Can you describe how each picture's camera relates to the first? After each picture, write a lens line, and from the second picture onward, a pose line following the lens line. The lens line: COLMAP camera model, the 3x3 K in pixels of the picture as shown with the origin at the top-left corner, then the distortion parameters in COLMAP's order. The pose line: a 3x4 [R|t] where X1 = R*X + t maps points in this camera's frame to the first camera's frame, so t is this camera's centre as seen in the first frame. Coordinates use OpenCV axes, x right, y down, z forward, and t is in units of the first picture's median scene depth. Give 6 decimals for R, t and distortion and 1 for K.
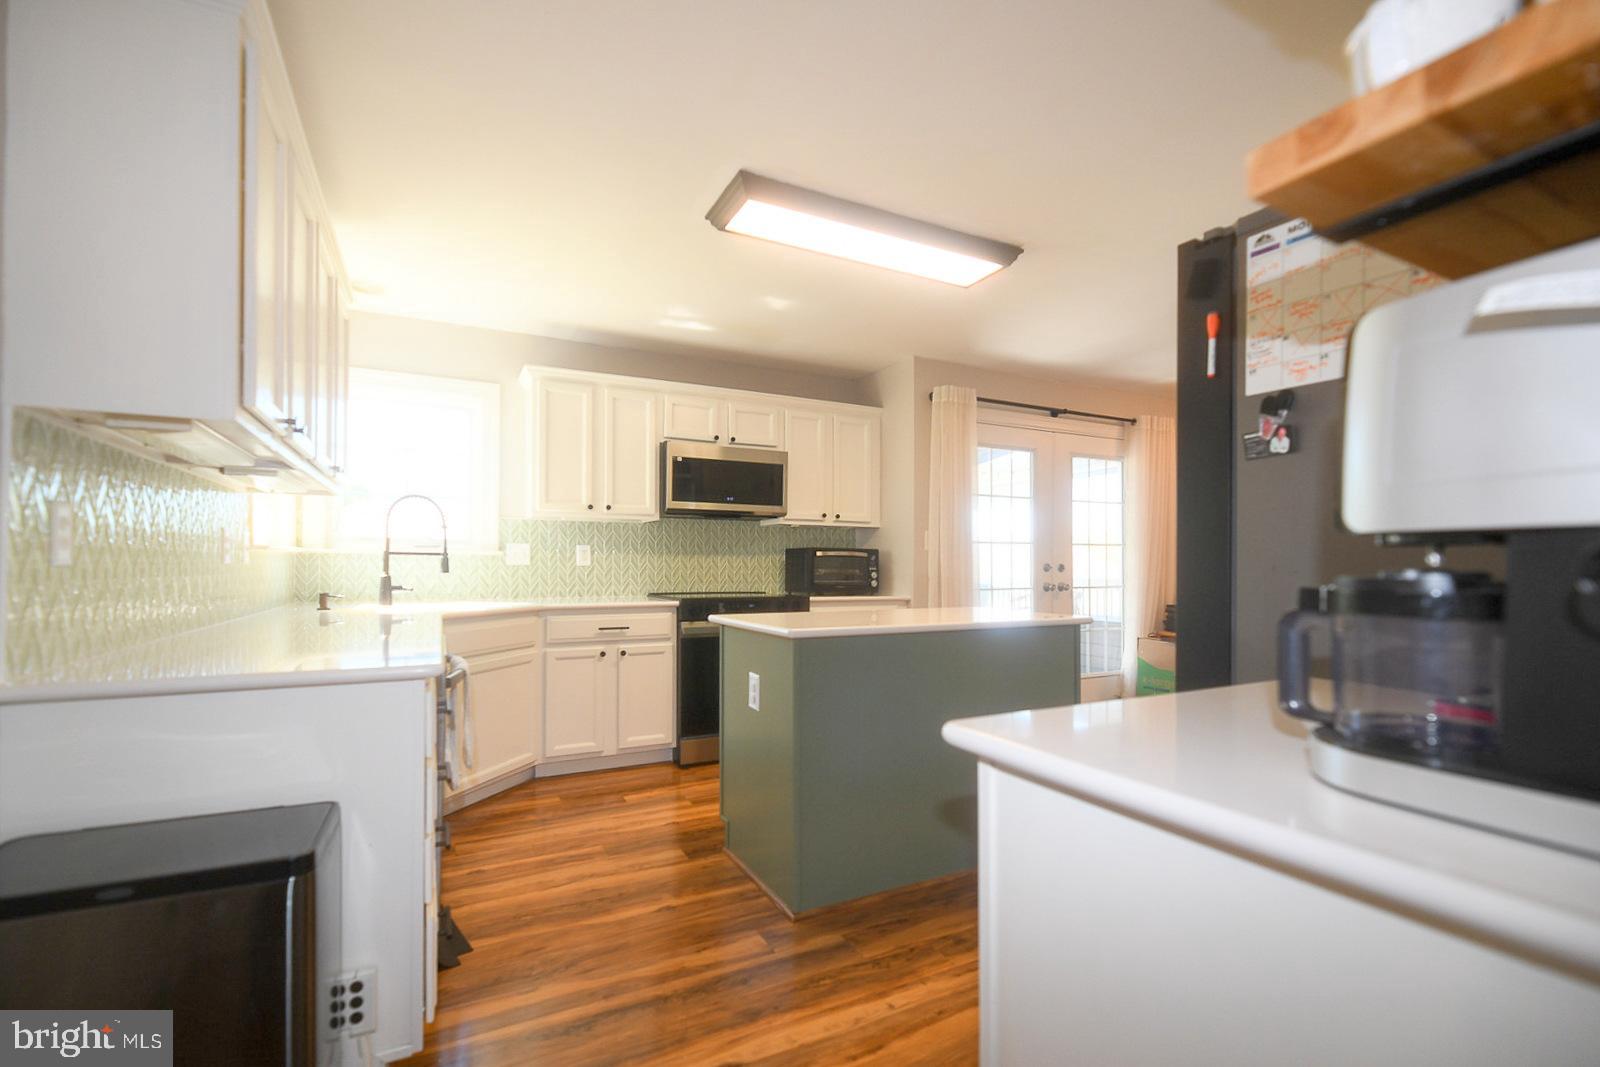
lens RADIAL K [[667.2, 0, 765.5], [0, 667.2, 555.3], [0, 0, 1]] dist [0.001947, -0.003704]
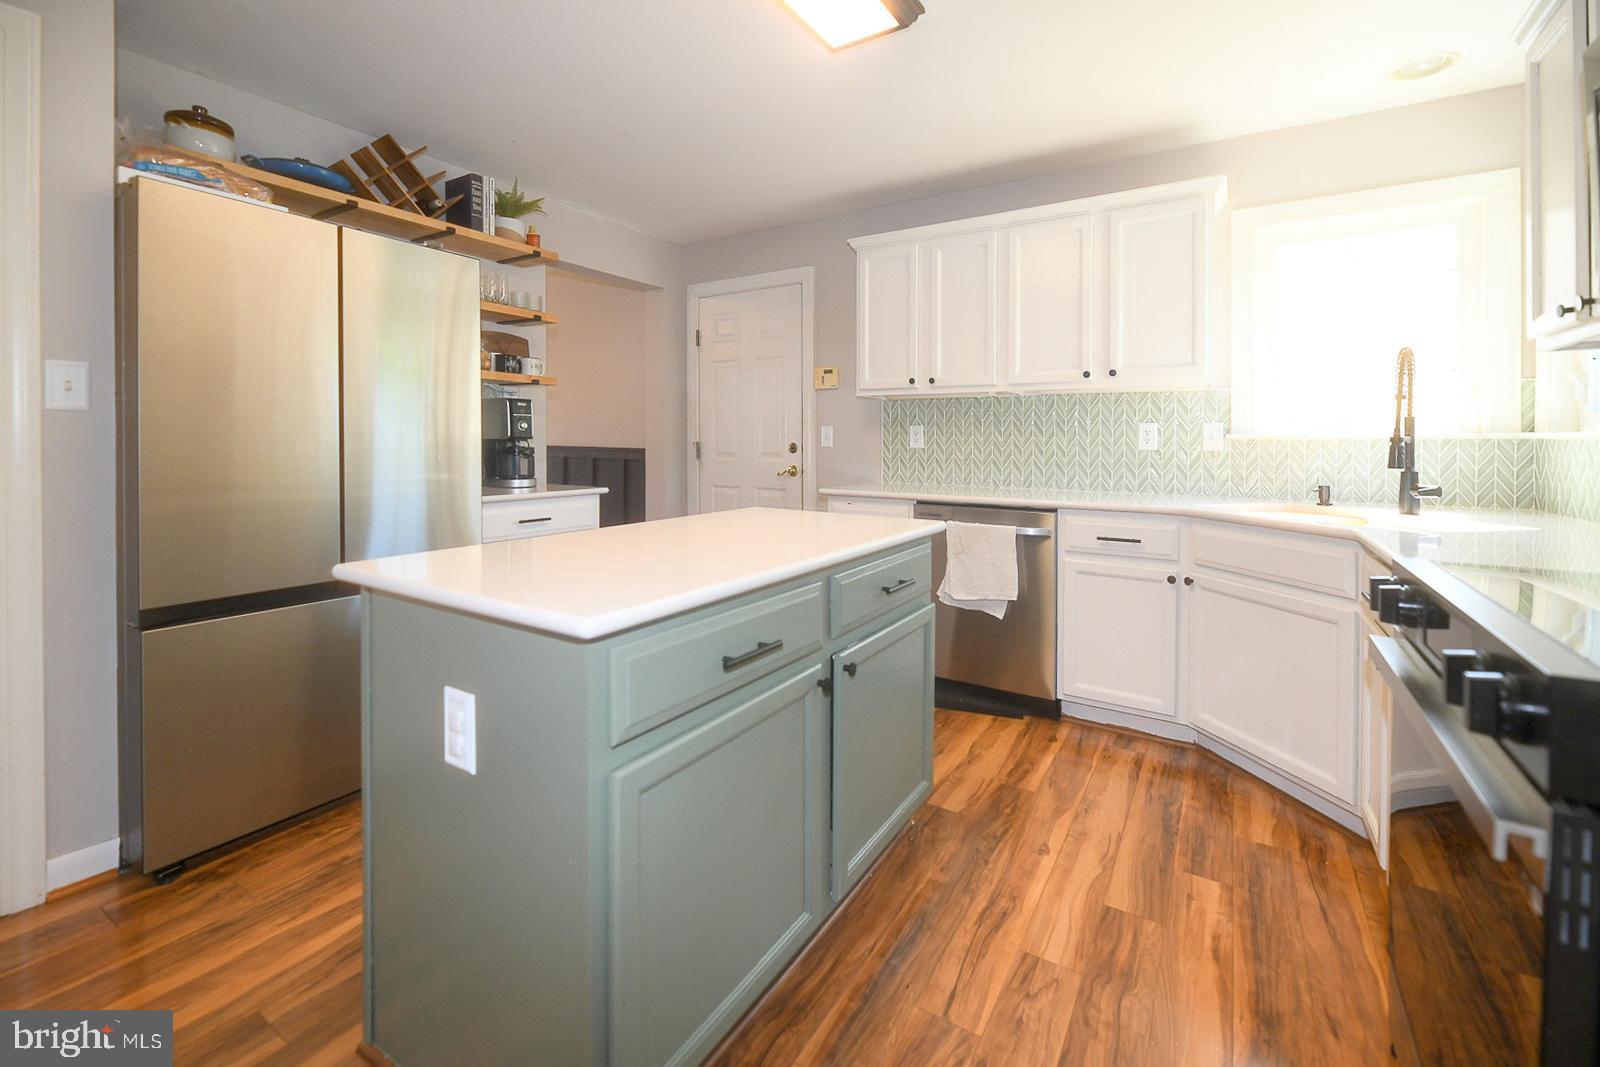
lens RADIAL K [[667.2, 0, 803.3], [0, 667.2, 442.9], [0, 0, 1]] dist [0.001947, -0.003704]
pose [[-0.837667, -0.006296, -0.546145, 0.301979], [-0.000398, 0.999940, -0.010916, 0.007152], [0.546181, -0.008927, -0.837620, 1.033187]]
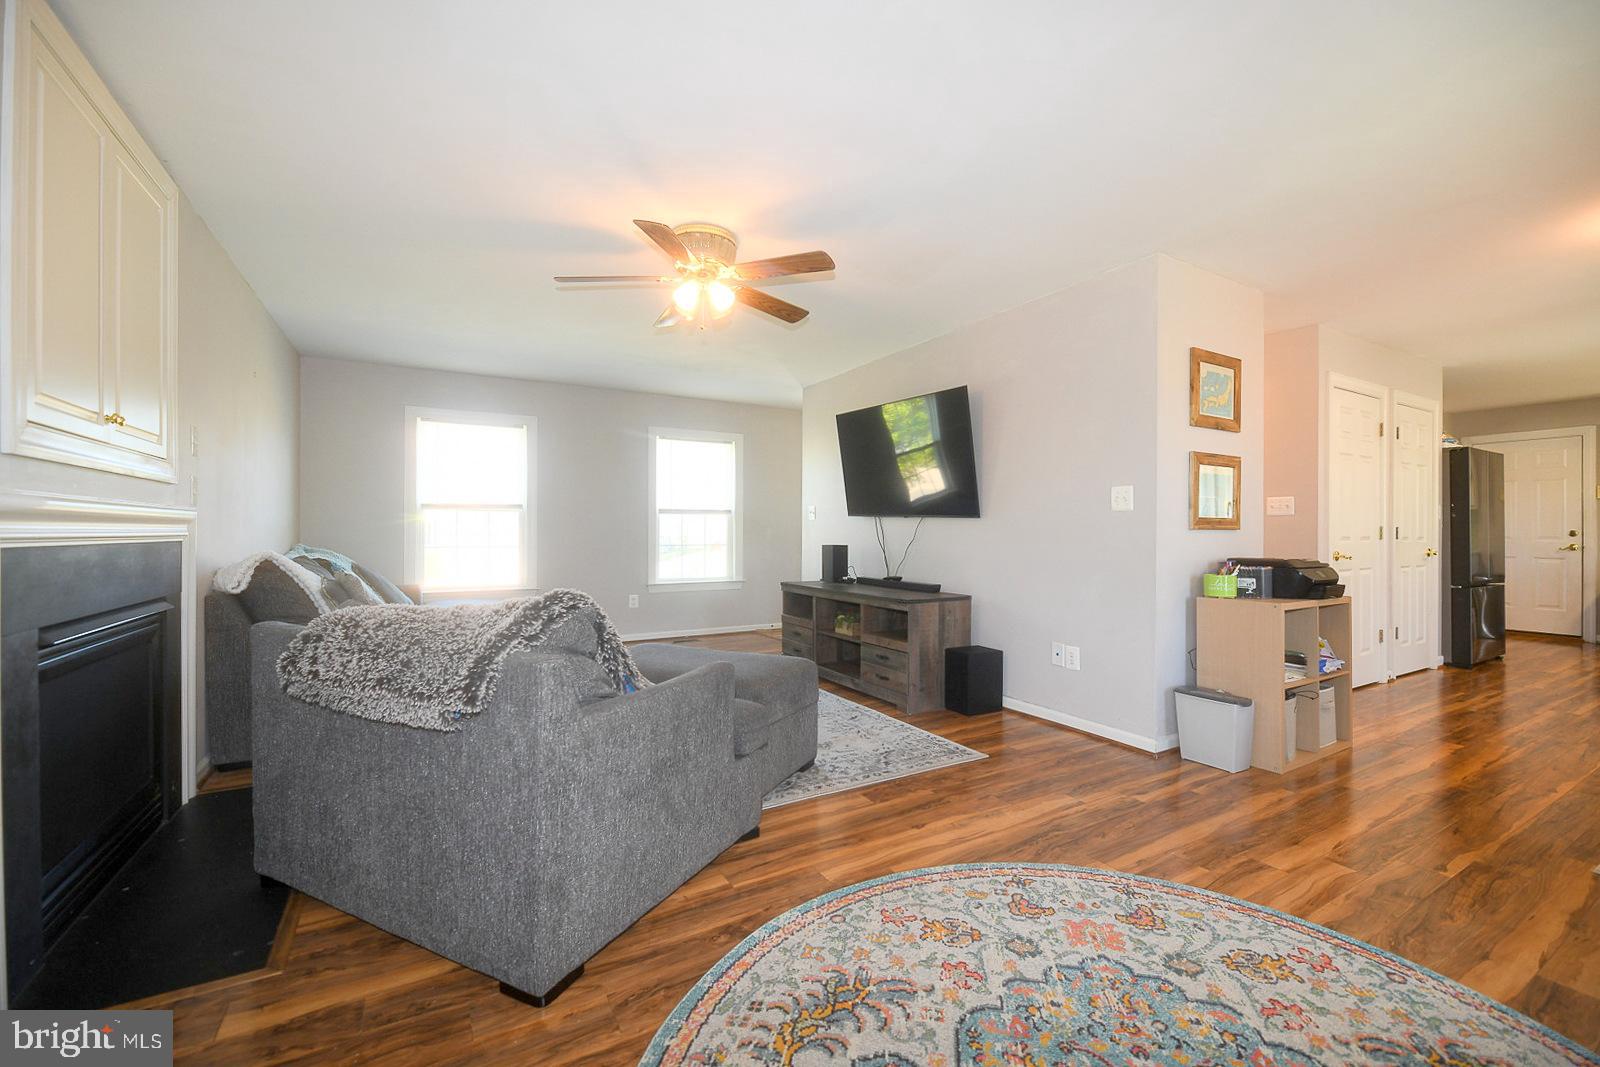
lens RADIAL K [[667.2, 0, 795.3], [0, 667.2, 528.5], [0, 0, 1]] dist [0.001947, -0.003704]
pose [[-0.996315, -0.007160, -0.085471, 1.946306], [-0.005809, 0.999854, -0.016047, 0.030592], [0.085574, -0.015492, -0.996211, 1.725227]]
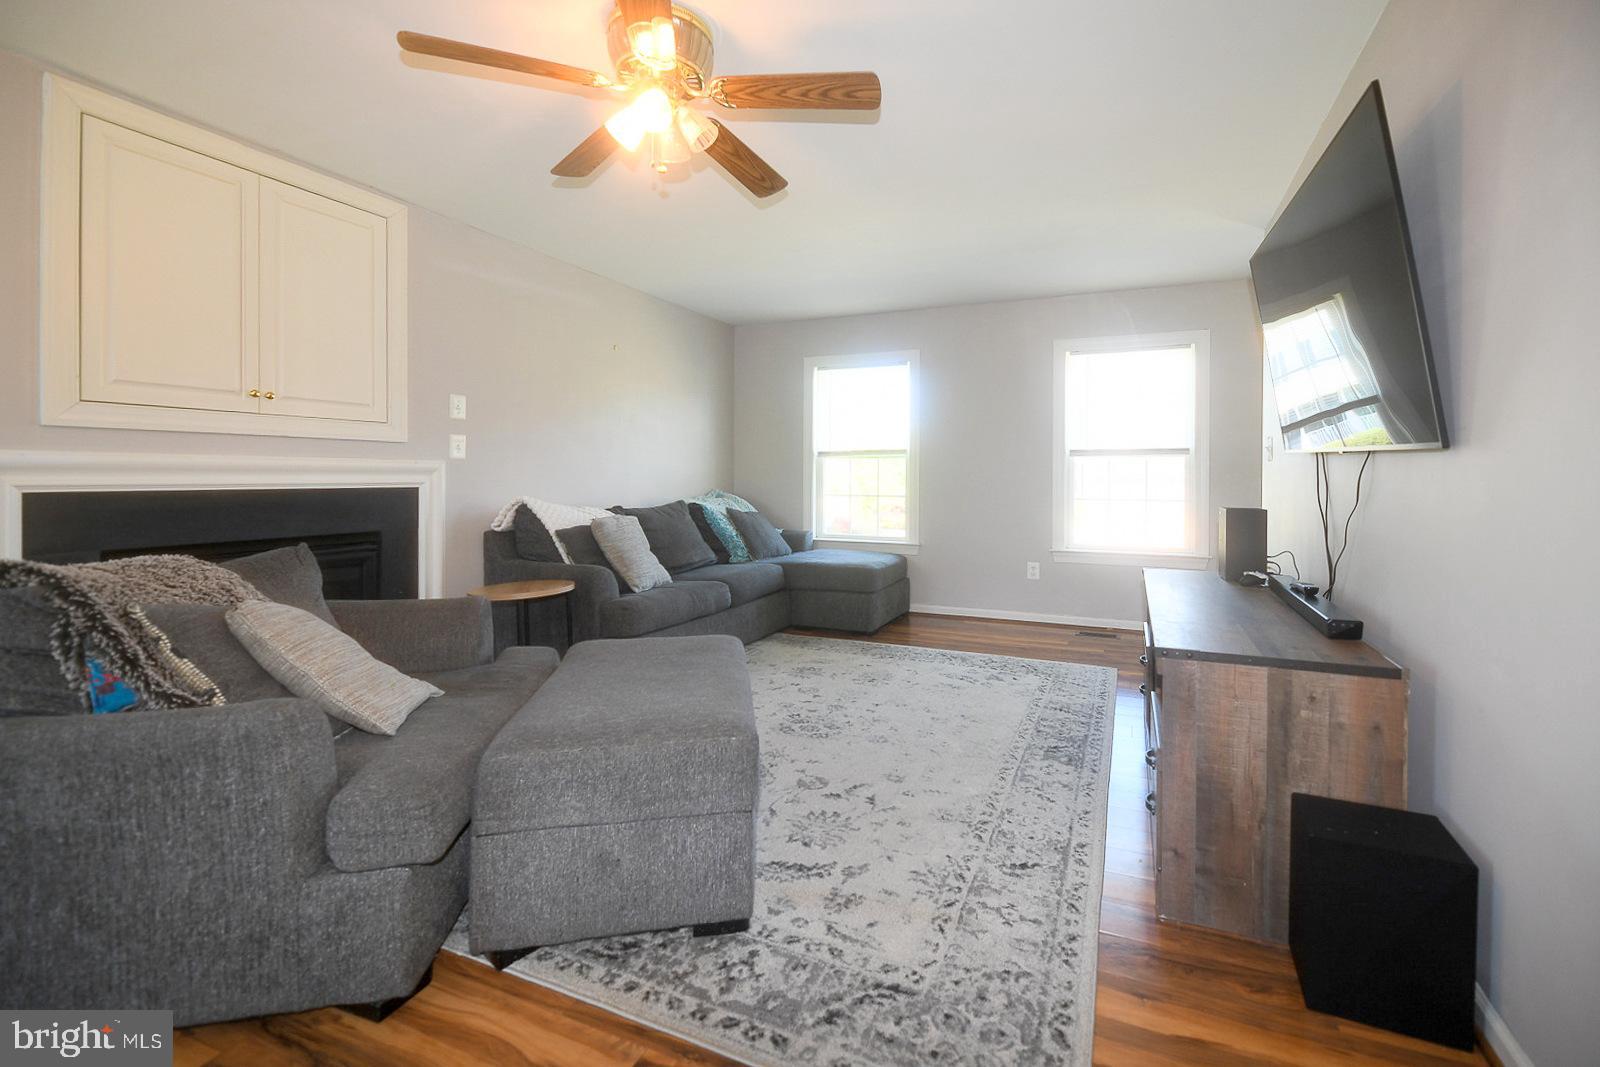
lens RADIAL K [[667.2, 0, 874.3], [0, 667.2, 480.7], [0, 0, 1]] dist [0.001947, -0.003704]
pose [[-0.679185, -0.012256, 0.733865, 1.485144], [-0.016091, 0.999869, 0.001807, 0.016909], [-0.733791, -0.010582, -0.679293, 1.137880]]
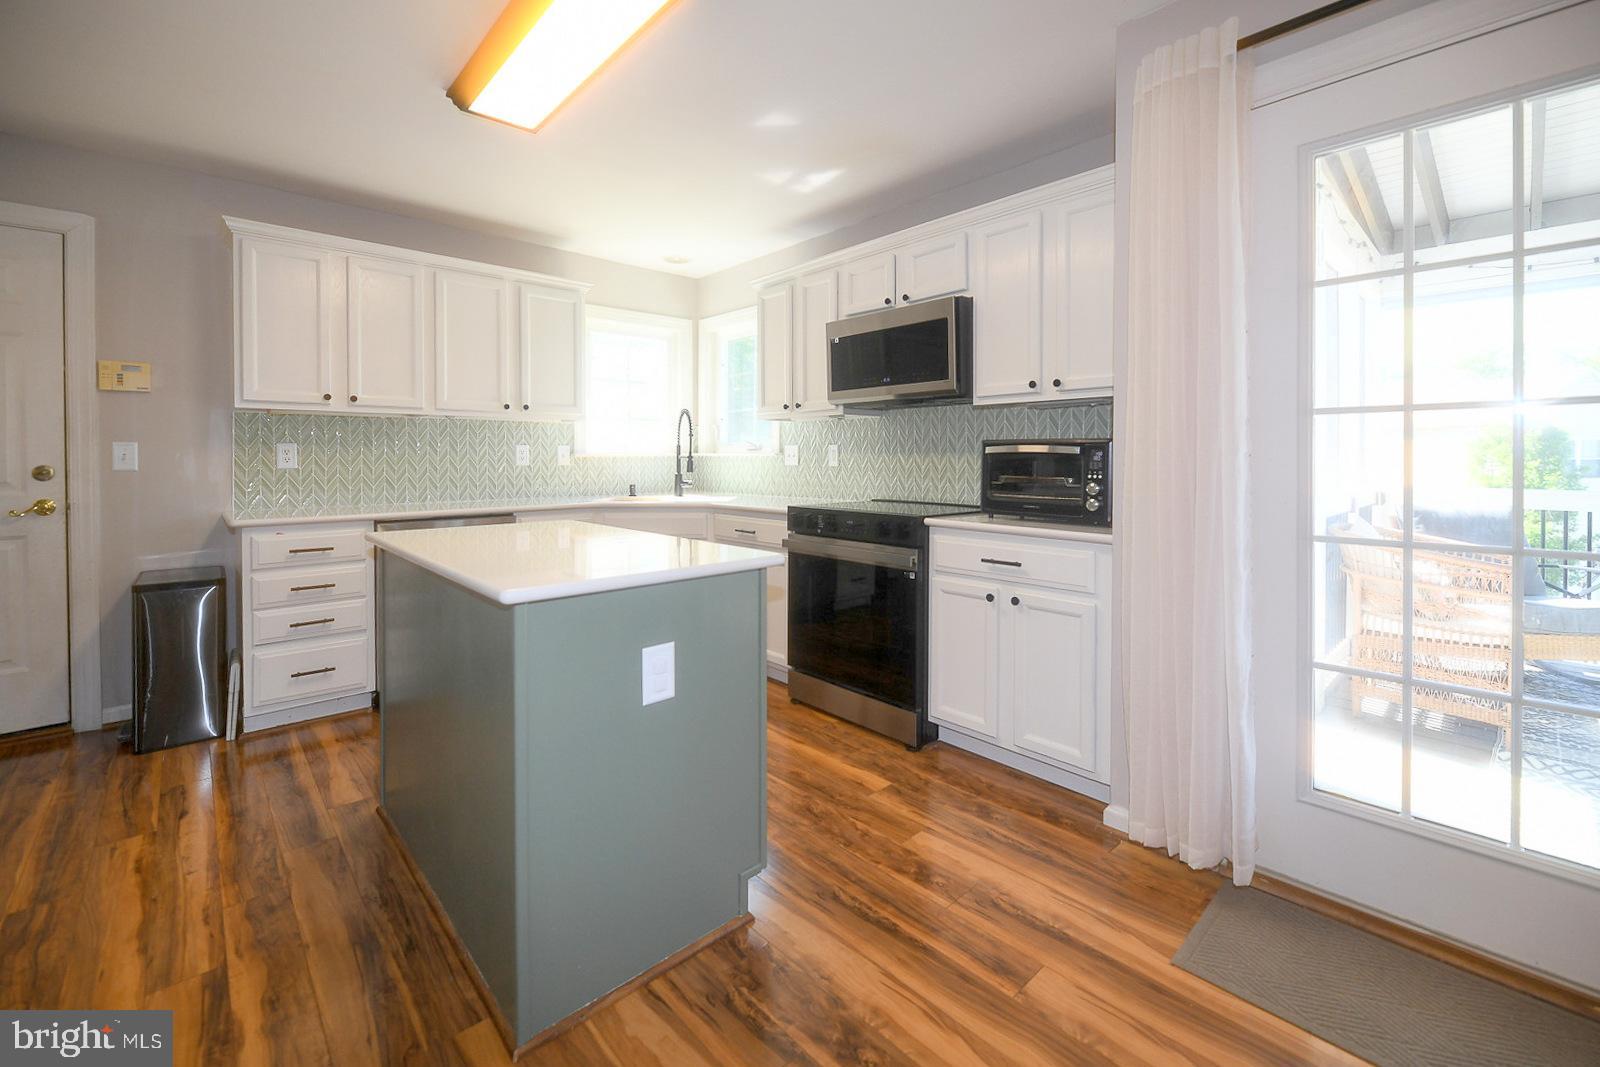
lens RADIAL K [[667.2, 0, 804.2], [0, 667.2, 462.7], [0, 0, 1]] dist [0.001947, -0.003704]
pose [[0.306368, 0.003908, -0.951905, 0.657845], [0.017742, 0.999794, 0.009815, -0.000130], [0.951748, -0.019896, 0.306235, 0.697687]]
